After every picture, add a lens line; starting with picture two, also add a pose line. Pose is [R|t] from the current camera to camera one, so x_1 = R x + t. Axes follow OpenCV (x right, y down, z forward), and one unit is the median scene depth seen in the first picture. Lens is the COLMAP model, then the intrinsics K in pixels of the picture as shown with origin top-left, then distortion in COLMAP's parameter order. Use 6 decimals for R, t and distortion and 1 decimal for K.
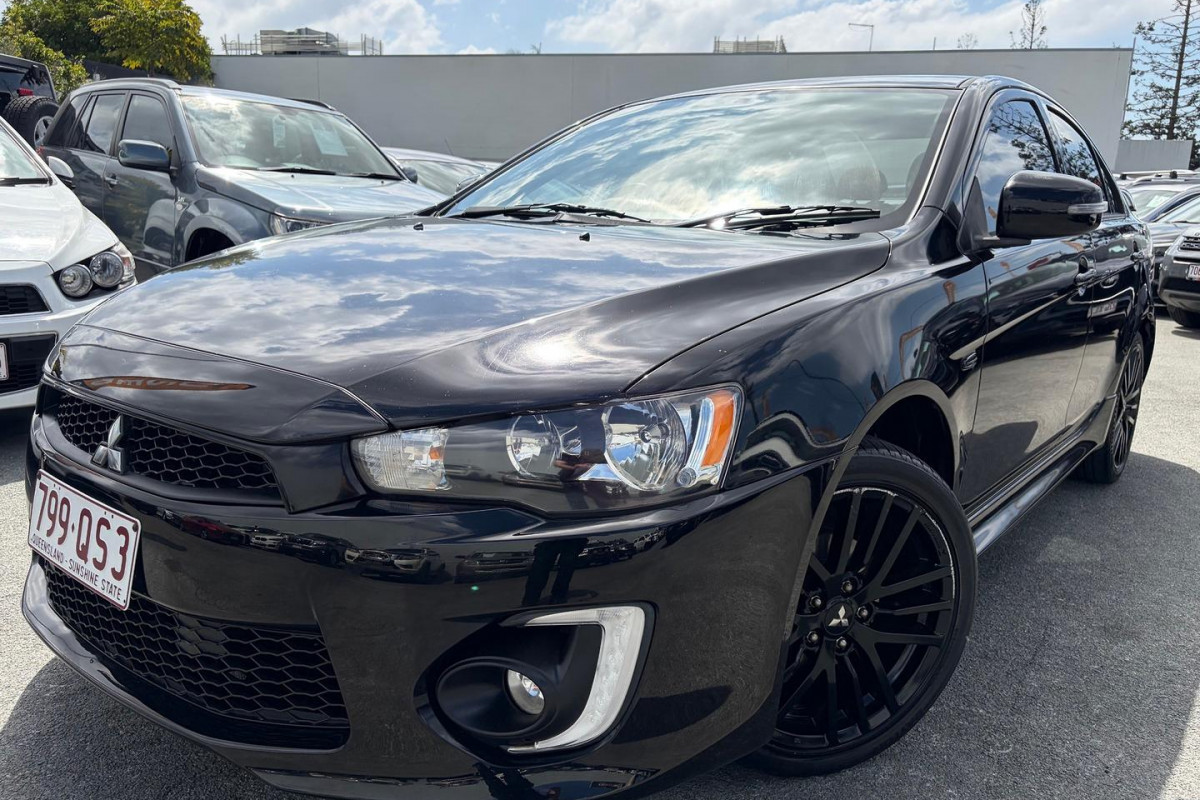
lens RADIAL K [[889.0, 0, 600.0], [0, 889.0, 400.0], [0, 0, 1]] dist [0.020061, 0.003392]
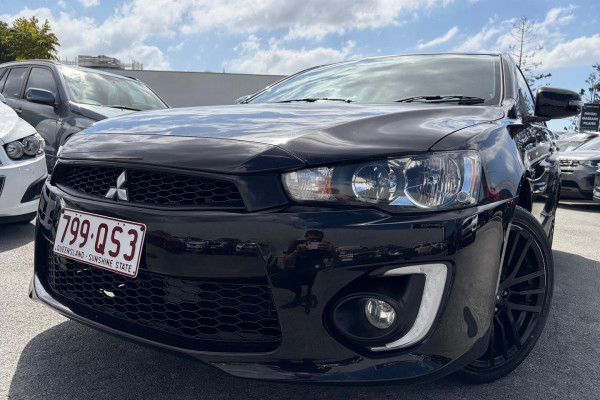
lens RADIAL K [[444.5, 0, 300.0], [0, 444.5, 200.0], [0, 0, 1]] dist [0.020061, 0.003392]
pose [[0.992982, 0.011394, 0.117714, -0.288785], [0.000987, 0.994515, -0.104590, 0.160160], [-0.118260, 0.103972, 0.987524, 0.101531]]
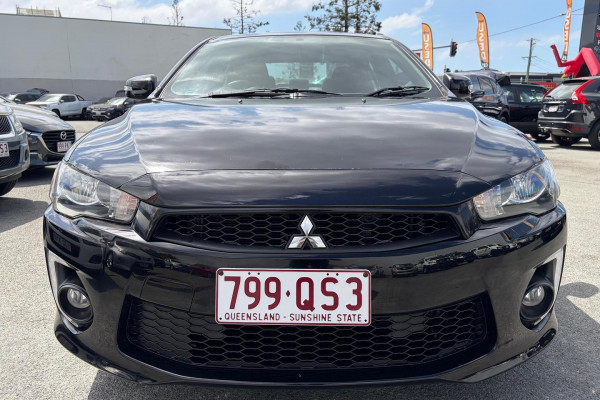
lens RADIAL K [[460.0, 0, 280.7], [0, 460.0, 199.2], [0, 0, 1]] dist [0.005297, -0.000781]
pose [[0.789530, -0.151757, 0.594652, -1.016354], [0.155769, 0.986768, 0.045010, -0.051873], [-0.593614, 0.057092, 0.802722, 0.363509]]
